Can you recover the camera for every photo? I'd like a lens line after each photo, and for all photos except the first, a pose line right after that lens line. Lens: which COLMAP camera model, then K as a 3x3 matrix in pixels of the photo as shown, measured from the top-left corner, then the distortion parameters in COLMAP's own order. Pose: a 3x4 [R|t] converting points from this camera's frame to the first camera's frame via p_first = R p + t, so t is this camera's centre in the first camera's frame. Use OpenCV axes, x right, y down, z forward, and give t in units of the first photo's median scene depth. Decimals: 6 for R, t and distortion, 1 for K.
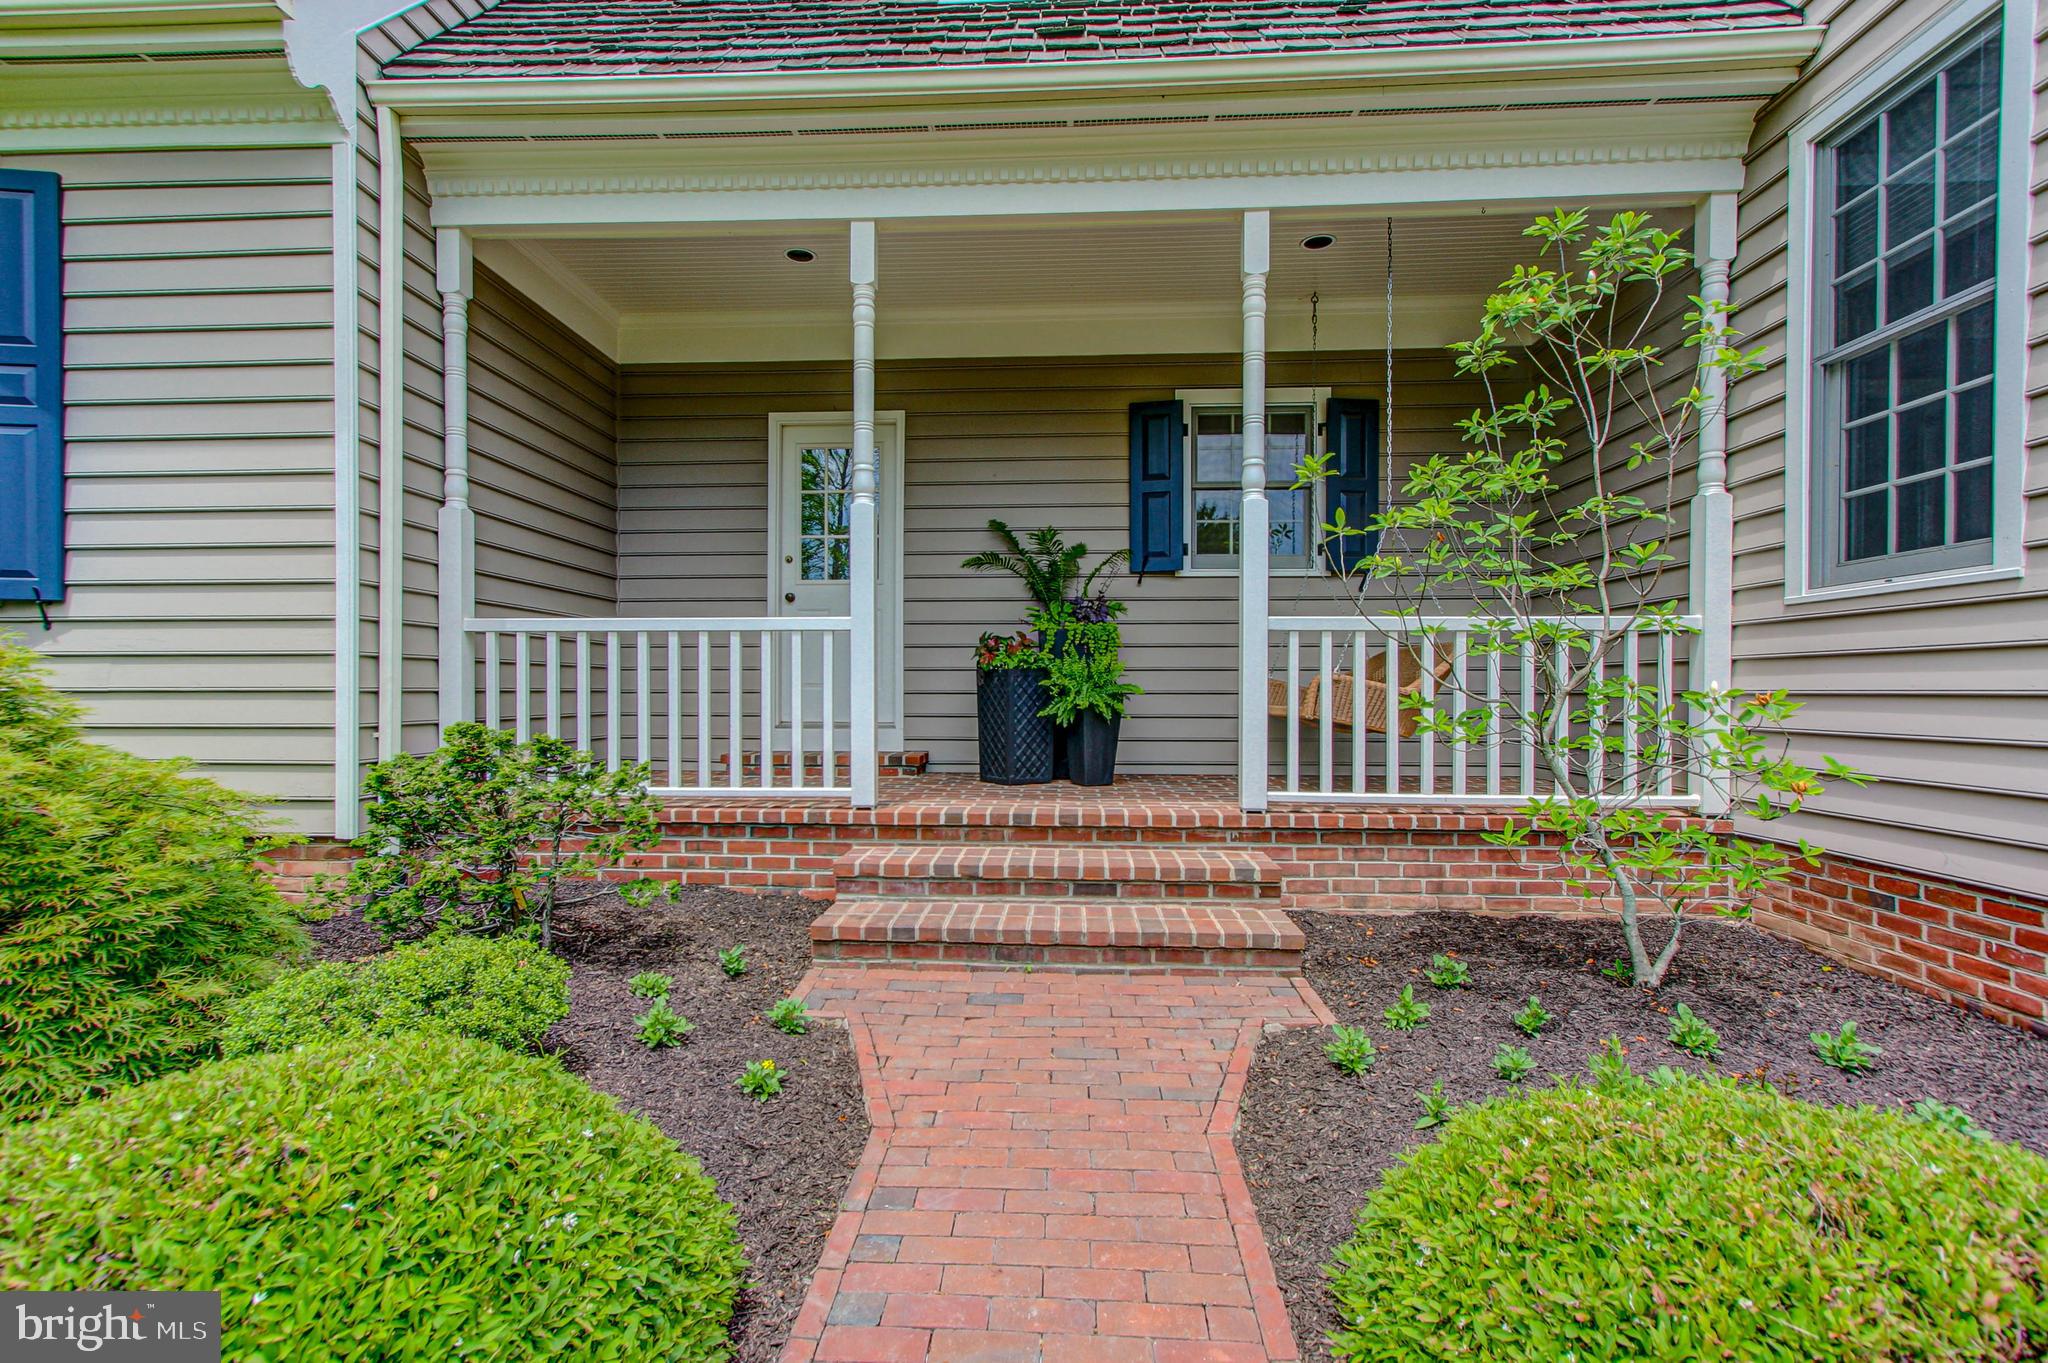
lens RADIAL K [[980.8, 0, 1019.3], [0, 980.8, 695.2], [0, 0, 1]] dist [0.000559, -0.000399]
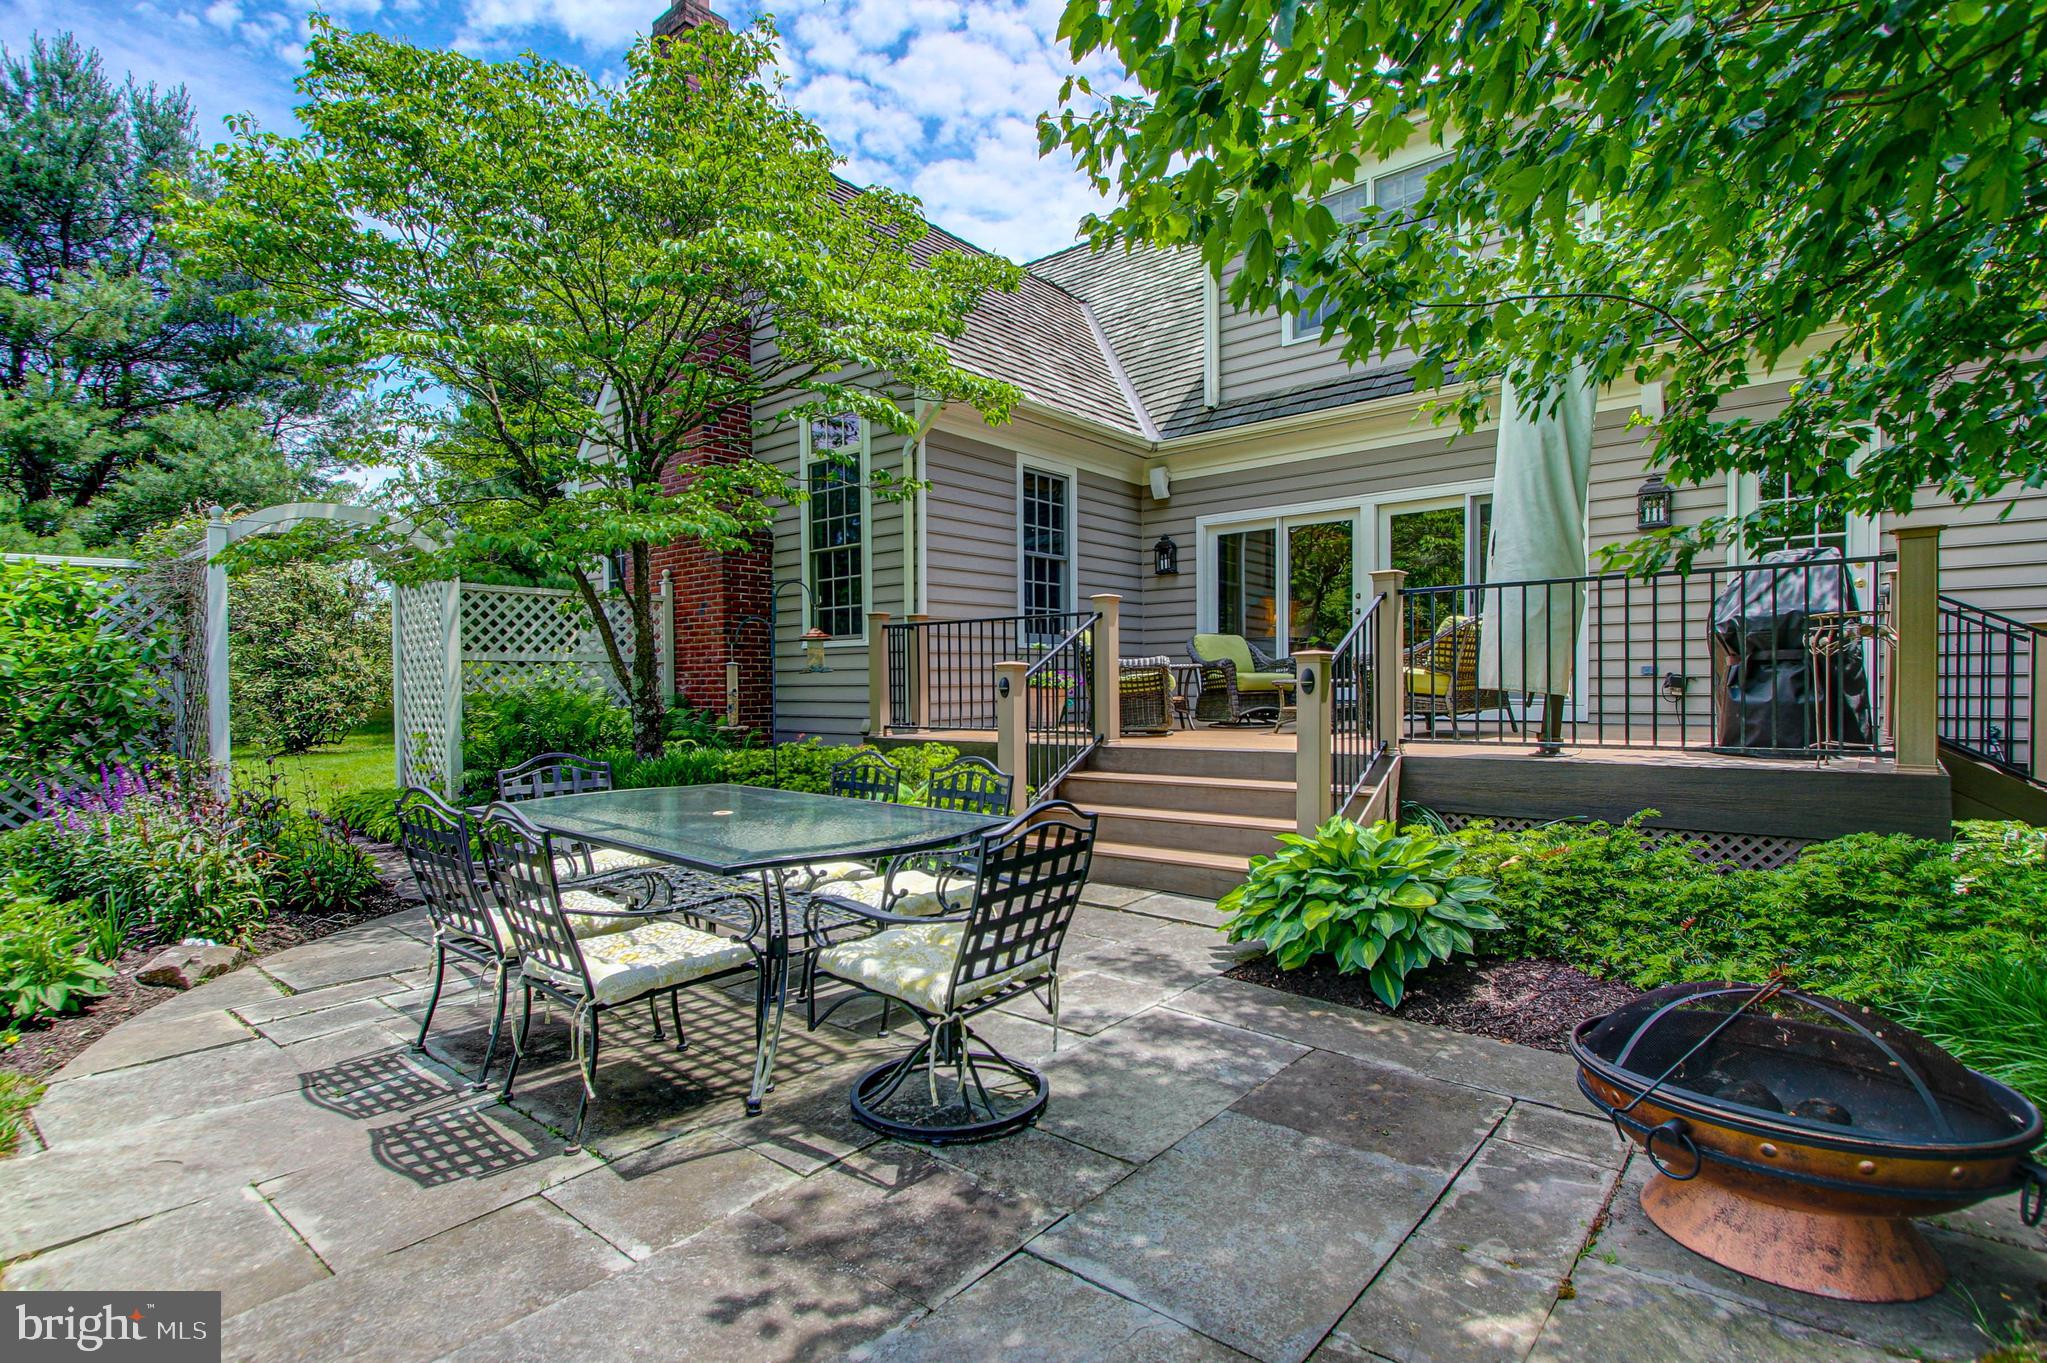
lens RADIAL K [[980.3, 0, 1020.2], [0, 980.3, 688.1], [0, 0, 1]] dist [0.000559, -0.000399]
pose [[0.598146, -0.012855, 0.801284, -0.953968], [0.017745, 0.999839, 0.002795, -0.004958], [-0.801191, 0.012547, 0.598278, -1.005630]]
